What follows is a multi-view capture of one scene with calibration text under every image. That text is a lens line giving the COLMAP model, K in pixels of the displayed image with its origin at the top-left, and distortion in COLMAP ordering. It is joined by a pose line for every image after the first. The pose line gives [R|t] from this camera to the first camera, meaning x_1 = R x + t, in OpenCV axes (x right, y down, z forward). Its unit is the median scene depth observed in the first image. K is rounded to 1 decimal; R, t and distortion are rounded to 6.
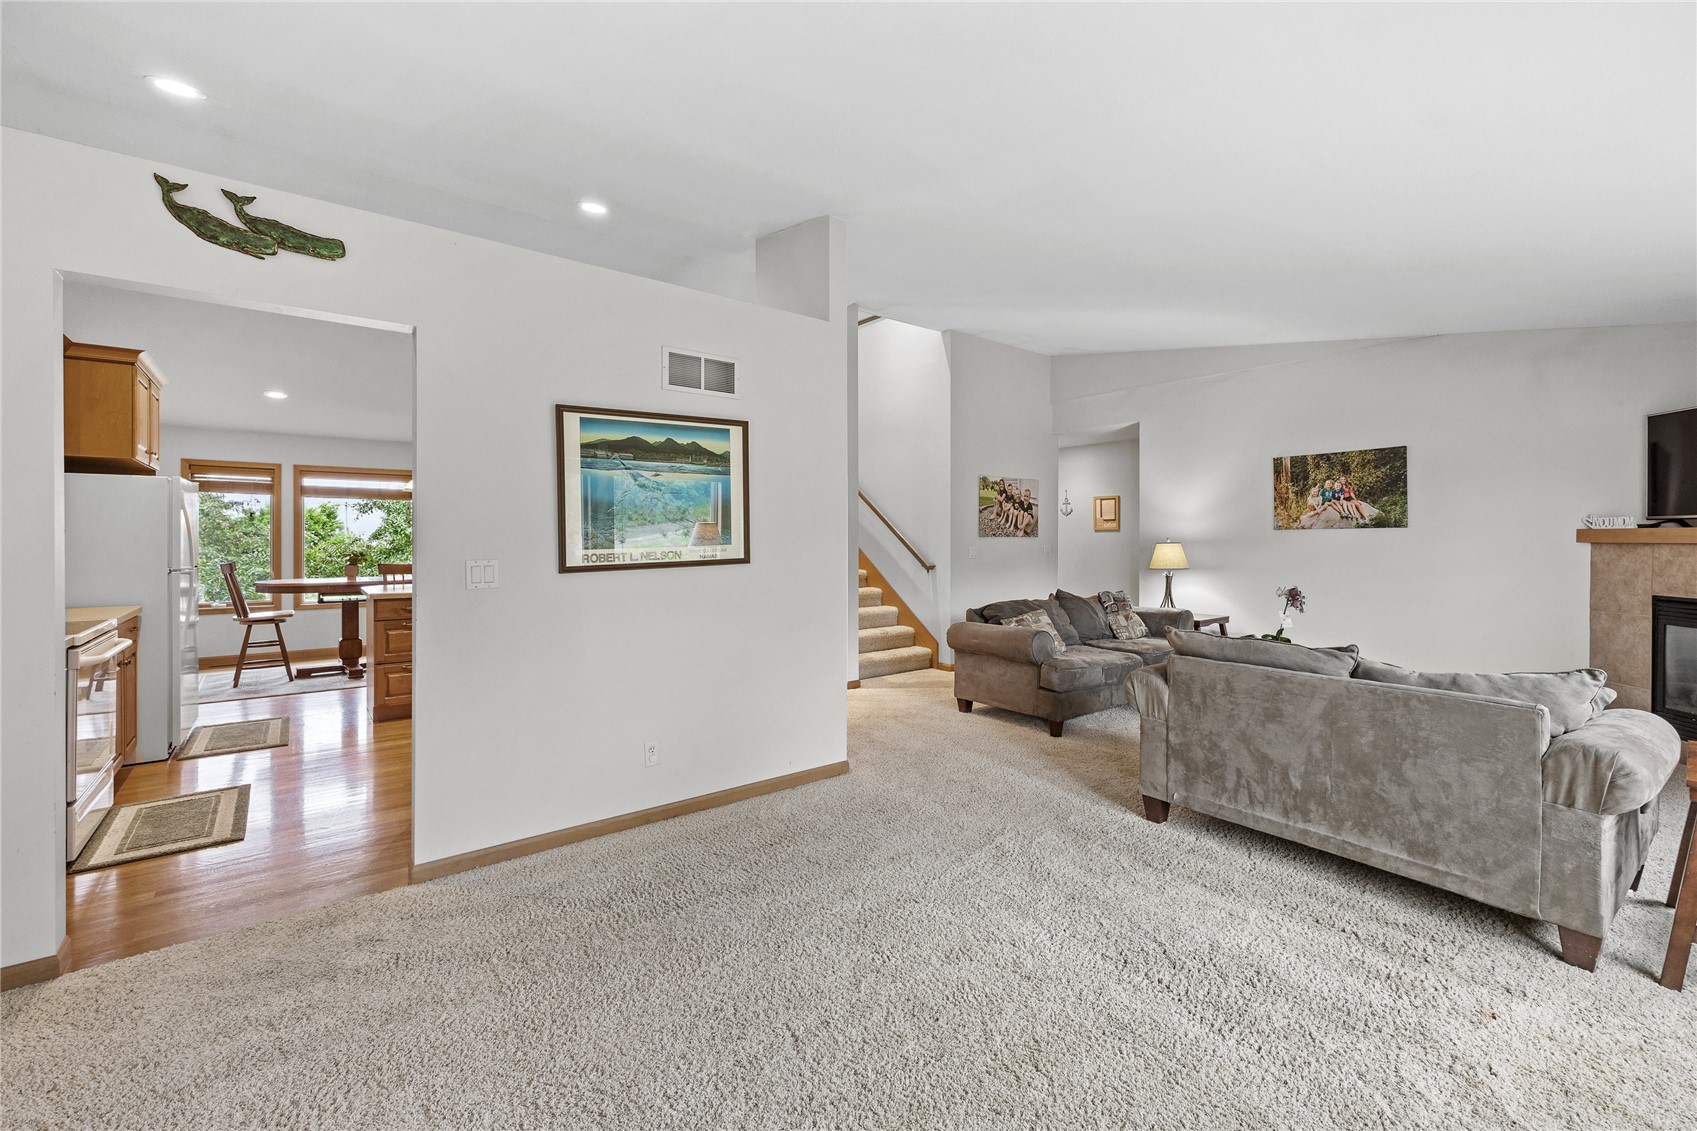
lens RADIAL K [[715.2, 0, 866.1], [0, 715.2, 540.5], [0, 0, 1]] dist [-0.001601, 0.000154]
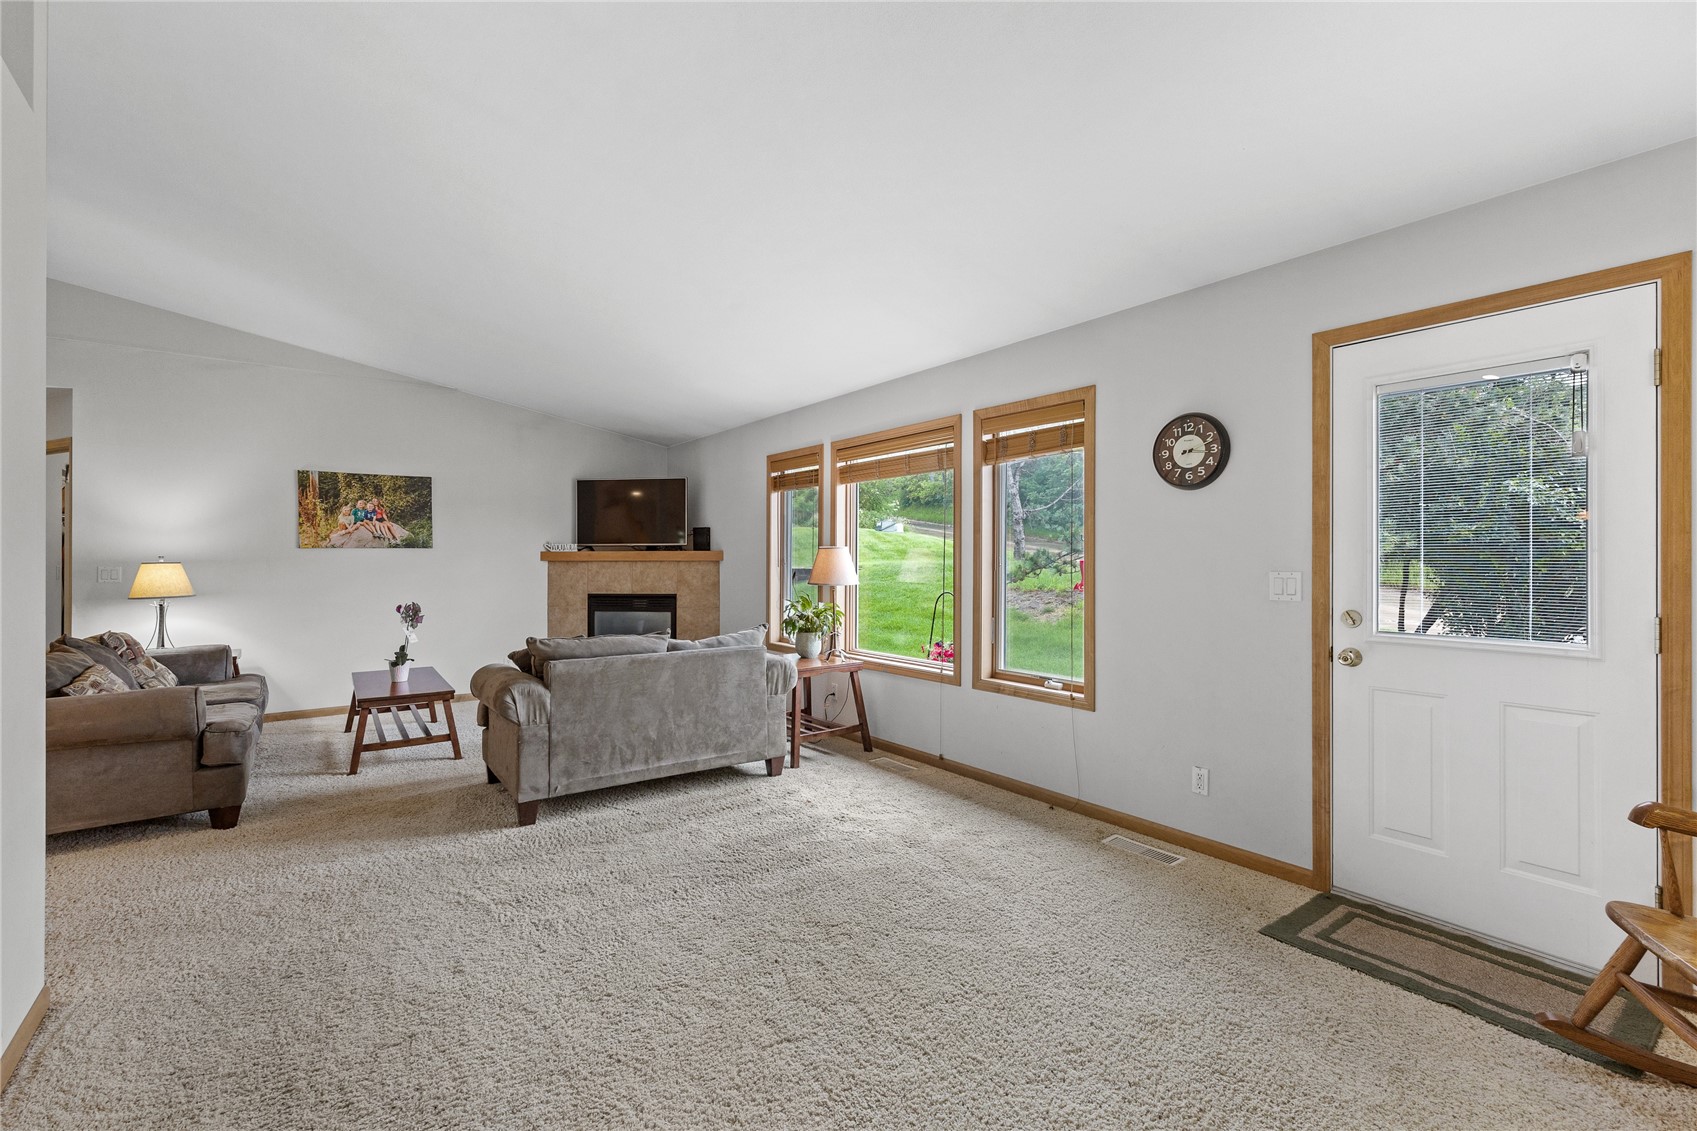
lens RADIAL K [[715.2, 0, 850.8], [0, 715.2, 560.7], [0, 0, 1]] dist [-0.001601, 0.000154]
pose [[0.020048, 0.000910, 0.999799, -0.365764], [0.003475, 0.999993, -0.000980, 0.005186], [-0.999793, 0.003493, 0.020045, 0.291127]]
